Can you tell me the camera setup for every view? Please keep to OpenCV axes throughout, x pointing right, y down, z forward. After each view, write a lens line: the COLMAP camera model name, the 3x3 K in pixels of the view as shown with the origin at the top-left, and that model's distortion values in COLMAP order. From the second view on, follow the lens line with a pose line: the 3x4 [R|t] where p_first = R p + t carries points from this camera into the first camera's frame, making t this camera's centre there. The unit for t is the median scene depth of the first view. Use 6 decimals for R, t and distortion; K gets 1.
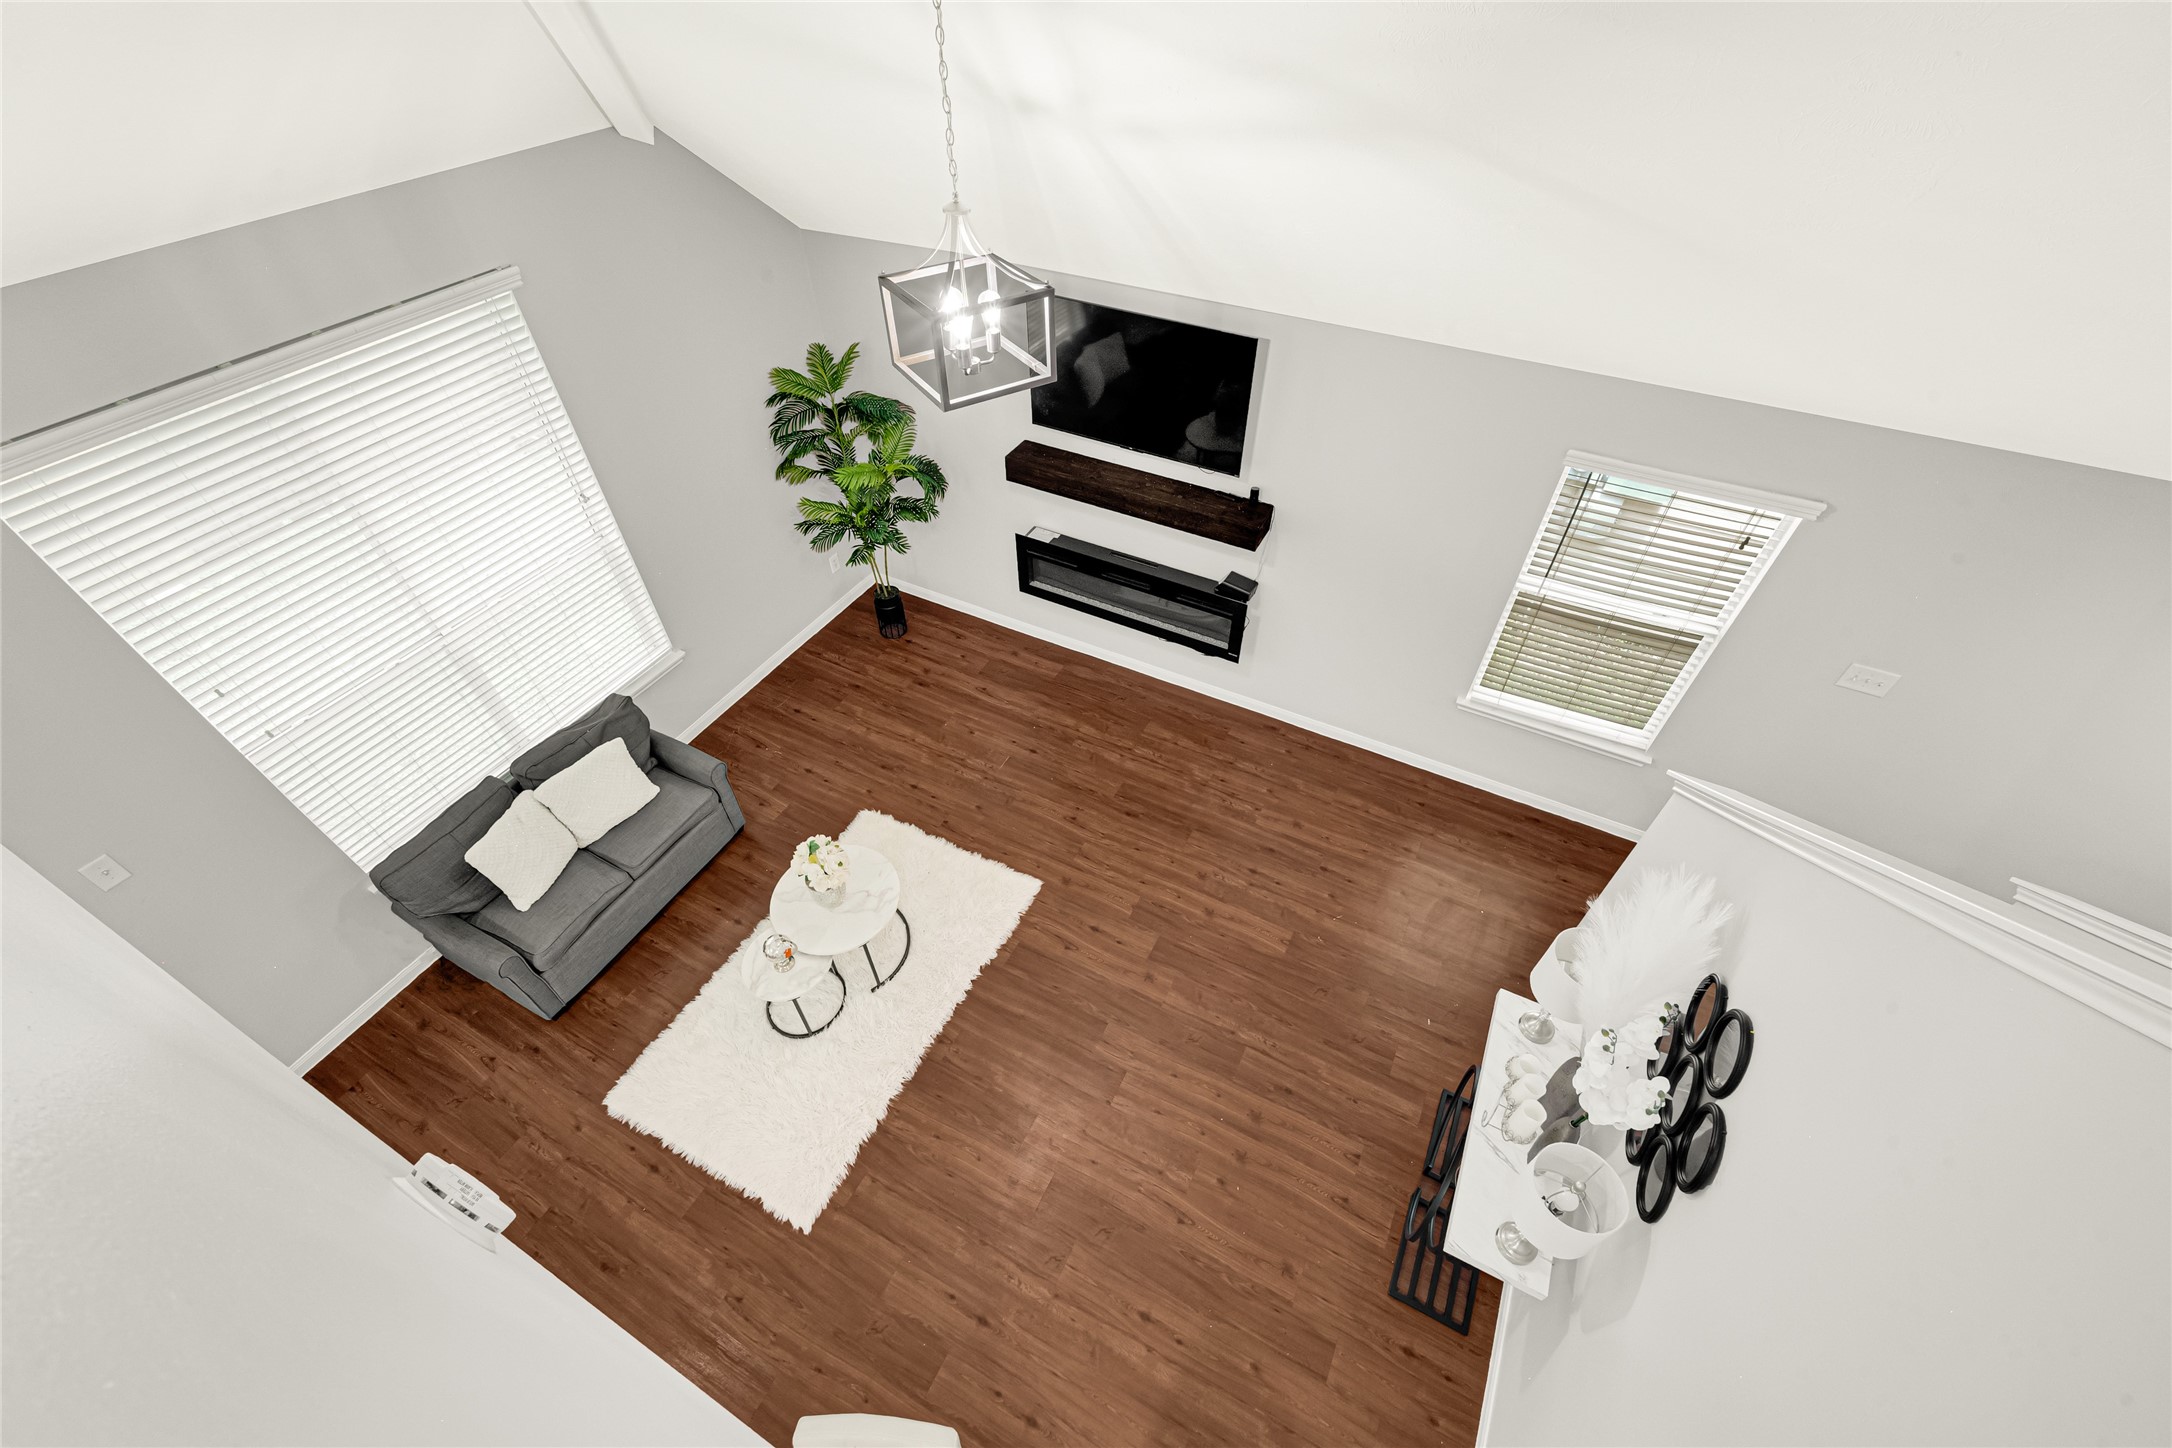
lens RADIAL K [[879.7, 0, 1083.5], [0, 879.7, 718.7], [0, 0, 1]] dist [0.000643, -0.005399]
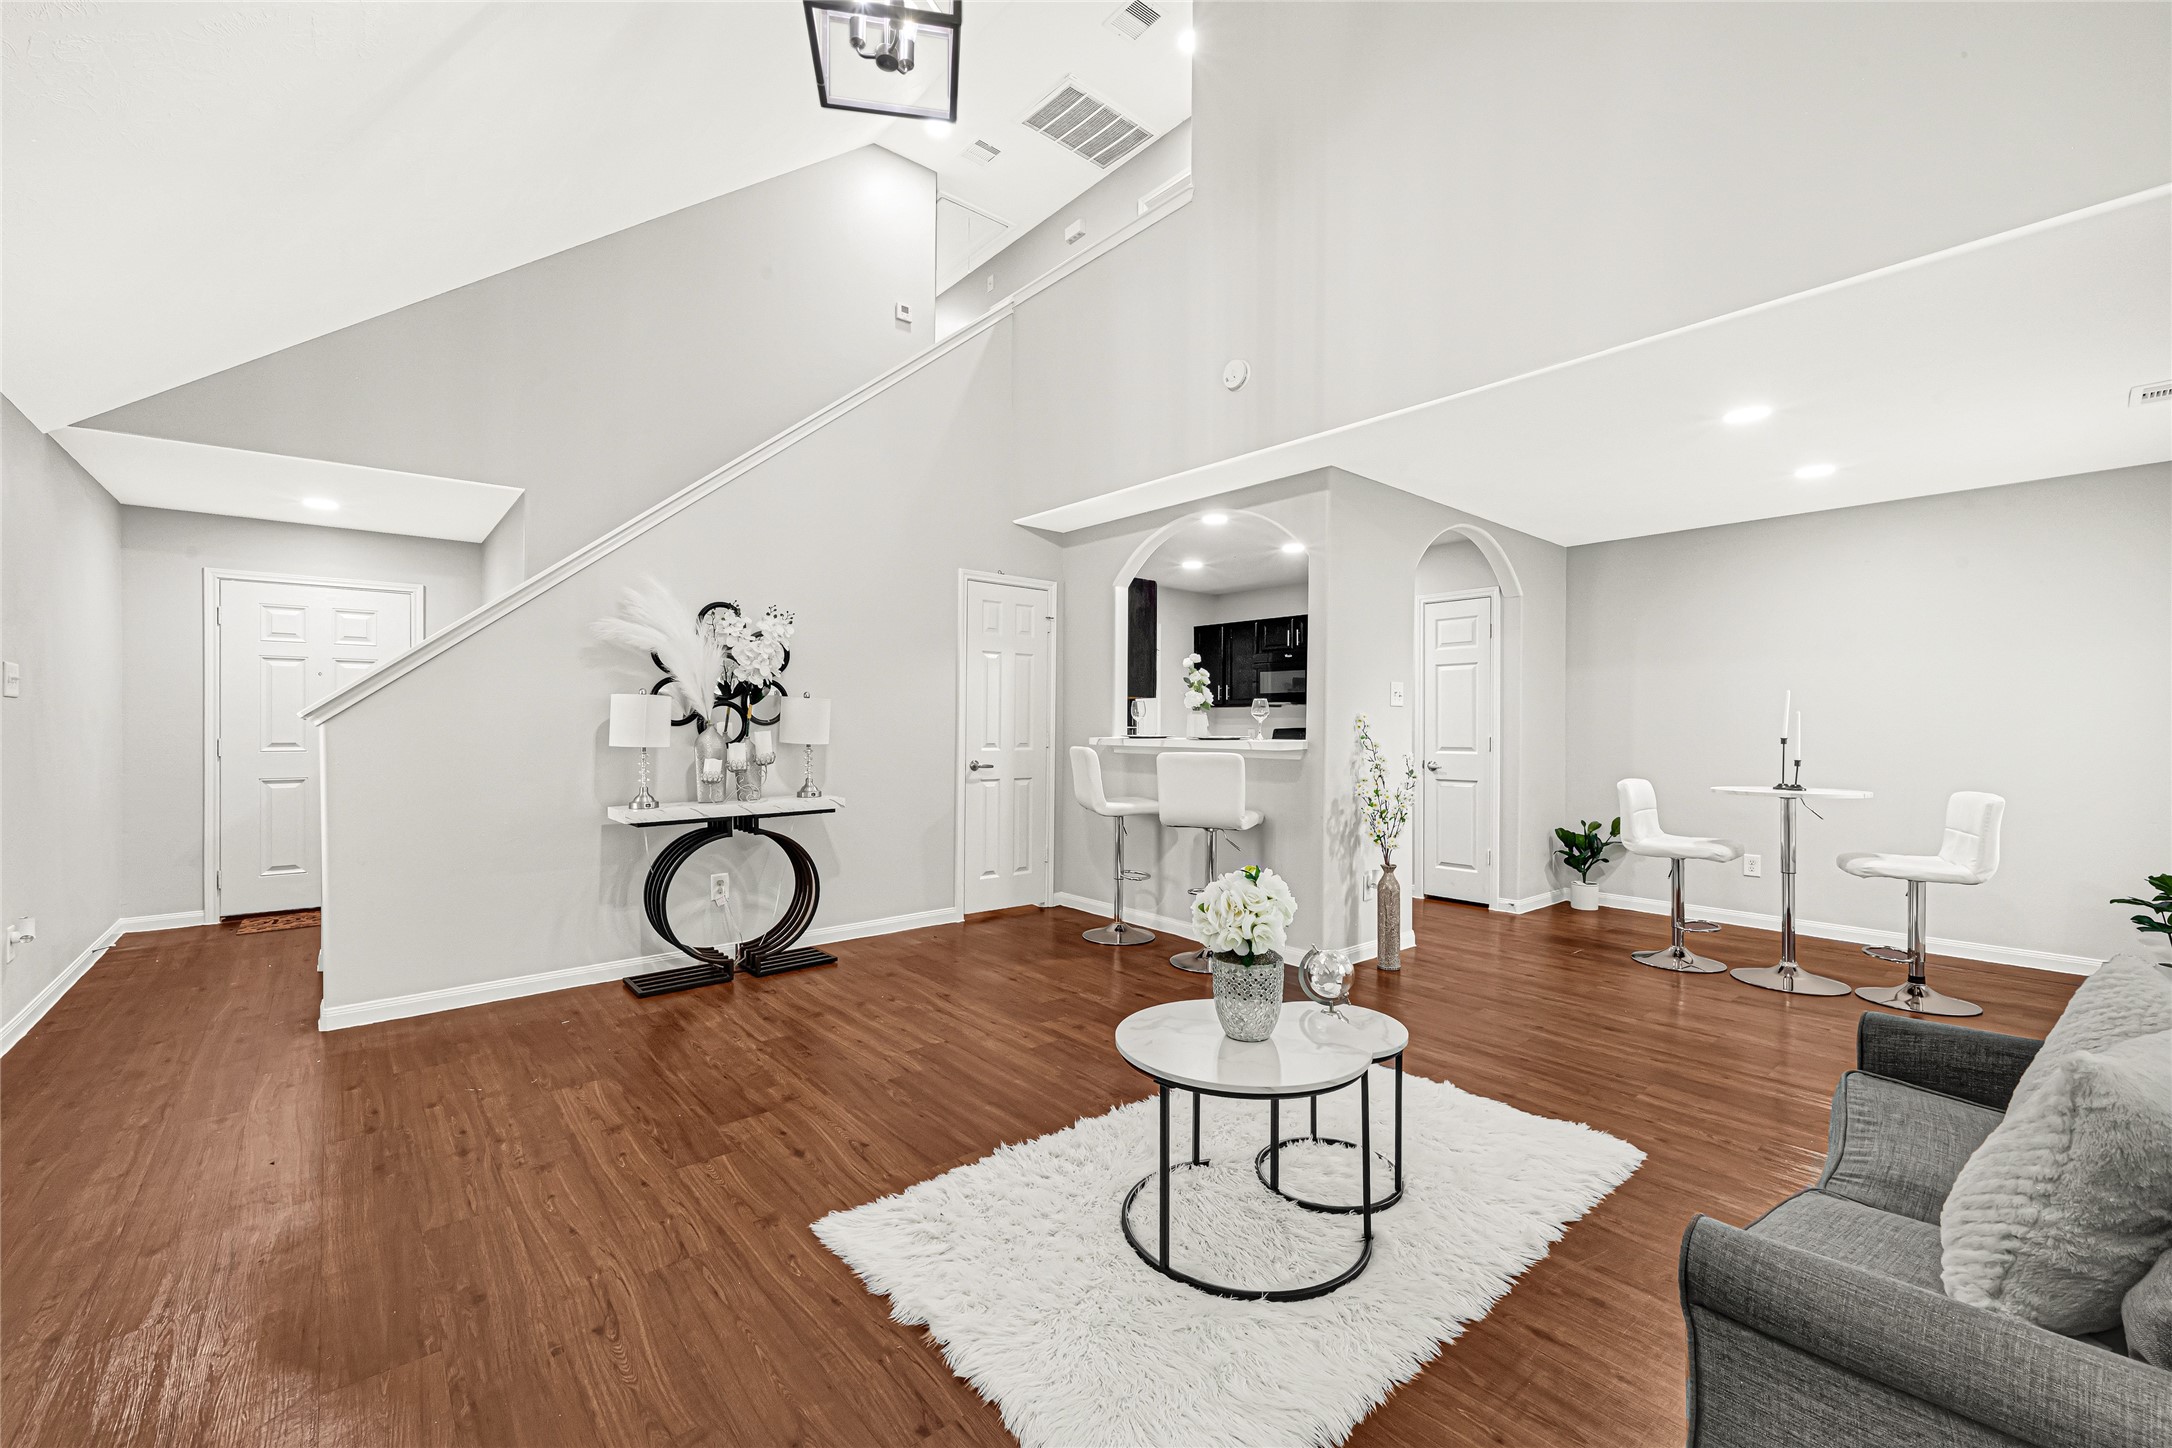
lens RADIAL K [[877.1, 0, 1090.5], [0, 877.1, 726.8], [0, 0, 1]] dist [-0.002164, -0.000199]
pose [[-0.931409, -0.001419, 0.363971, -0.328842], [0.256359, 0.707307, 0.658784, -0.241481], [-0.258374, 0.706905, -0.658429, 1.047640]]
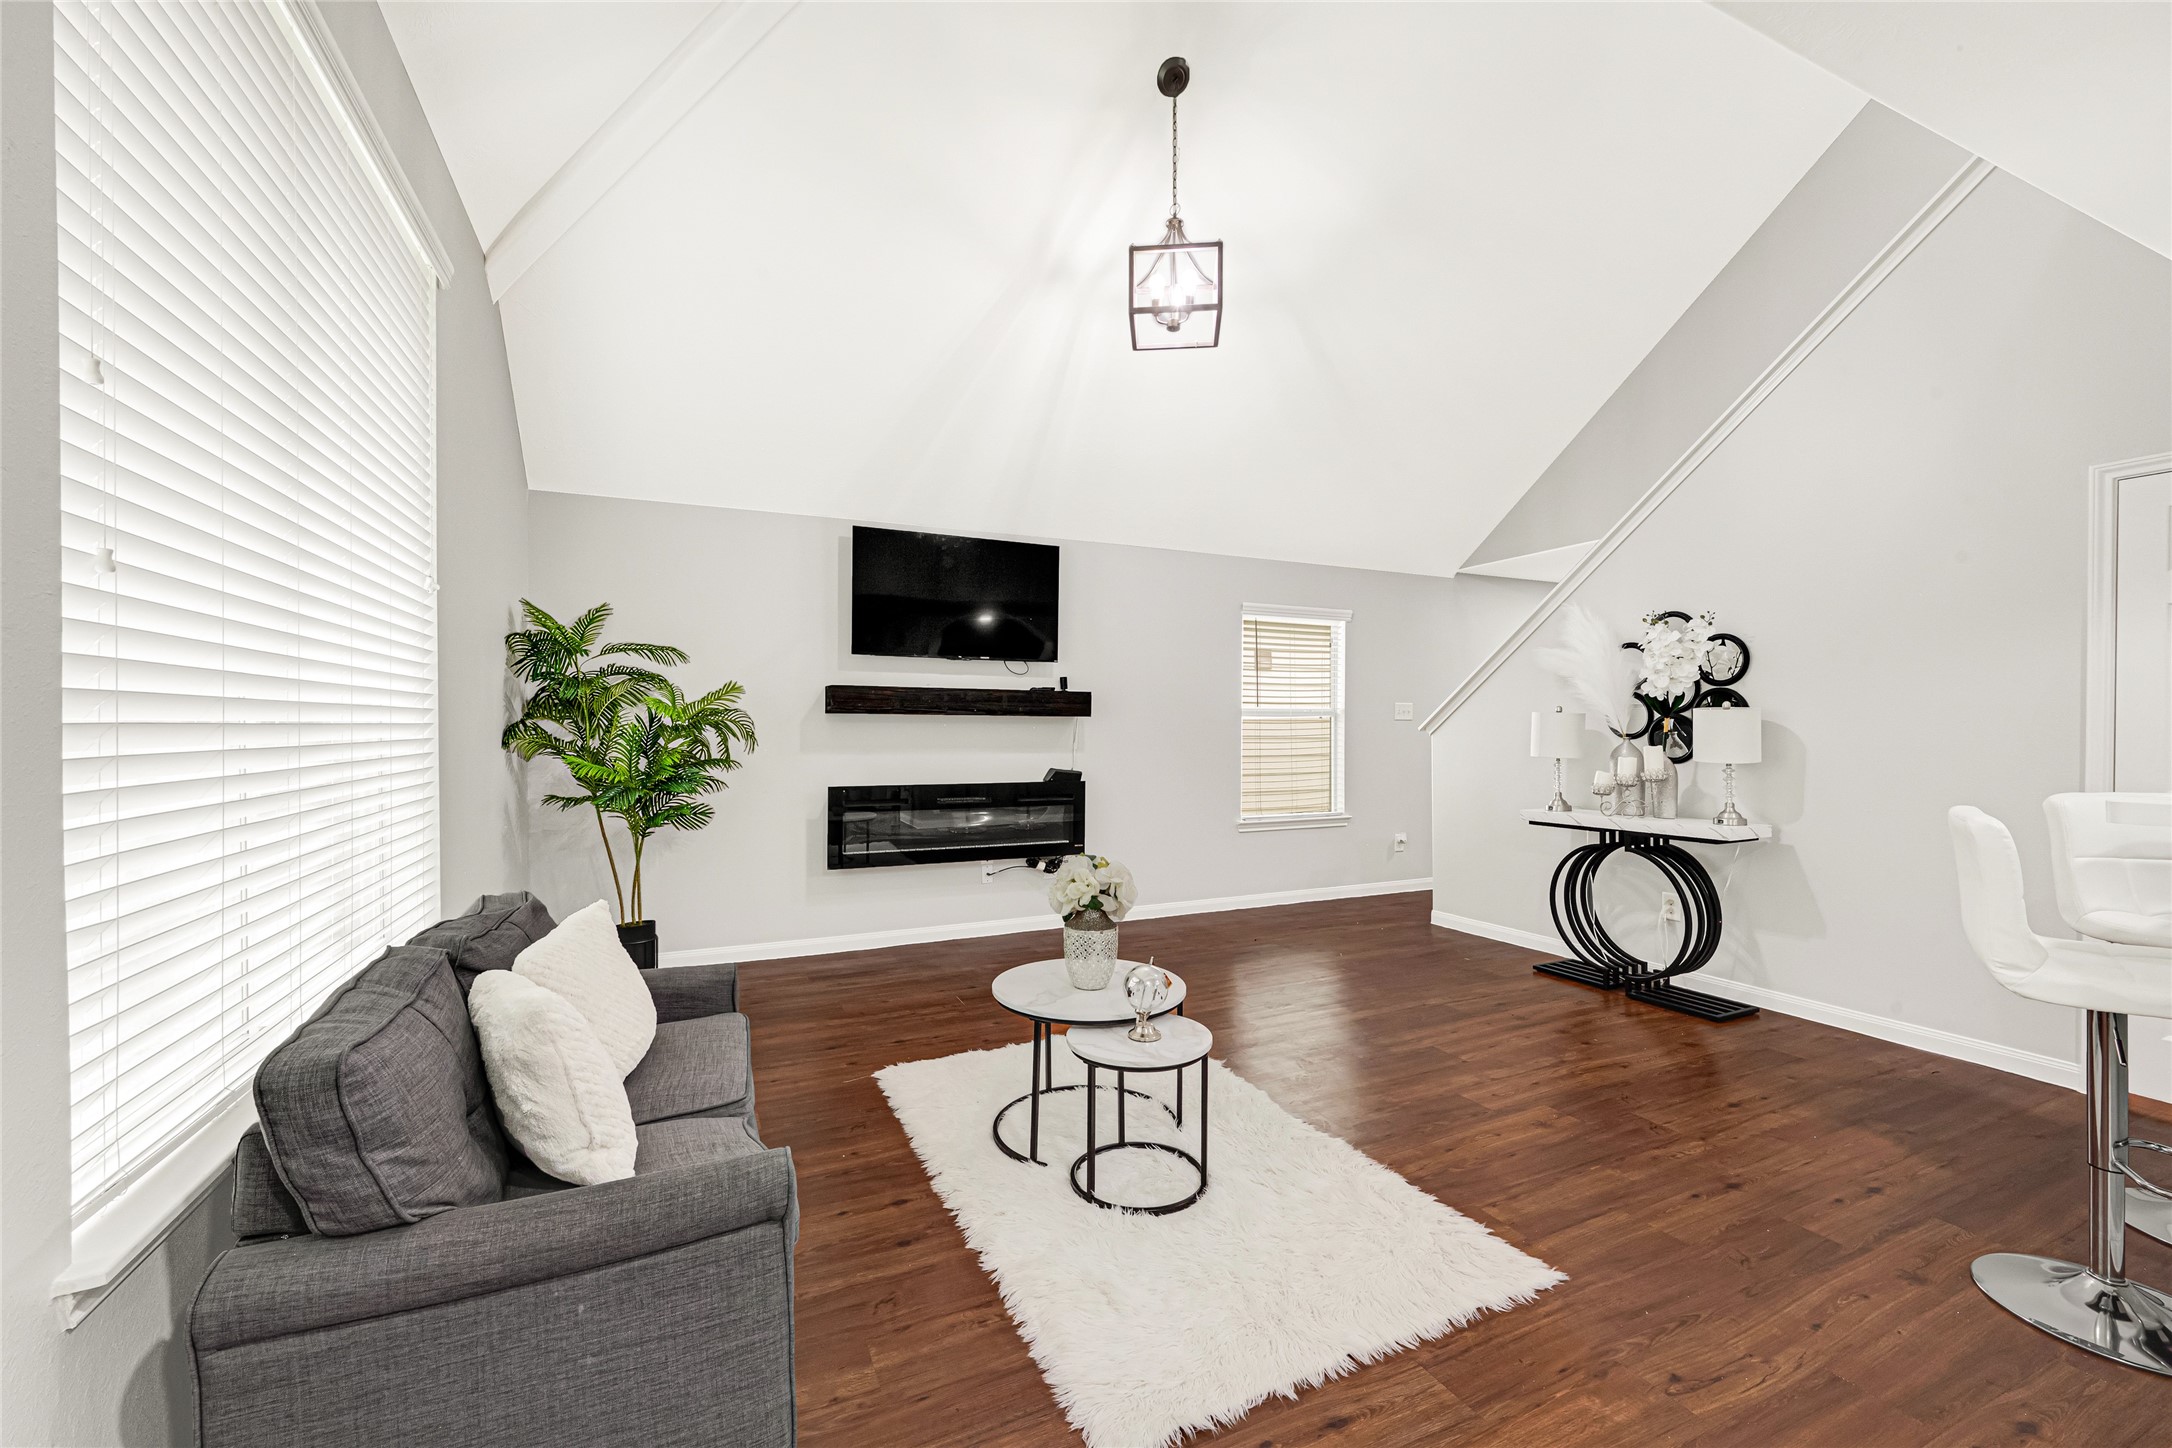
lens RADIAL K [[879.7, 0, 1083.5], [0, 879.7, 718.7], [0, 0, 1]] dist [0.000643, -0.005399]
pose [[0.610850, 0.011758, 0.791659, -0.690129], [0.558038, 0.702915, -0.441026, 0.299565], [-0.561654, 0.711177, 0.422814, 0.495729]]
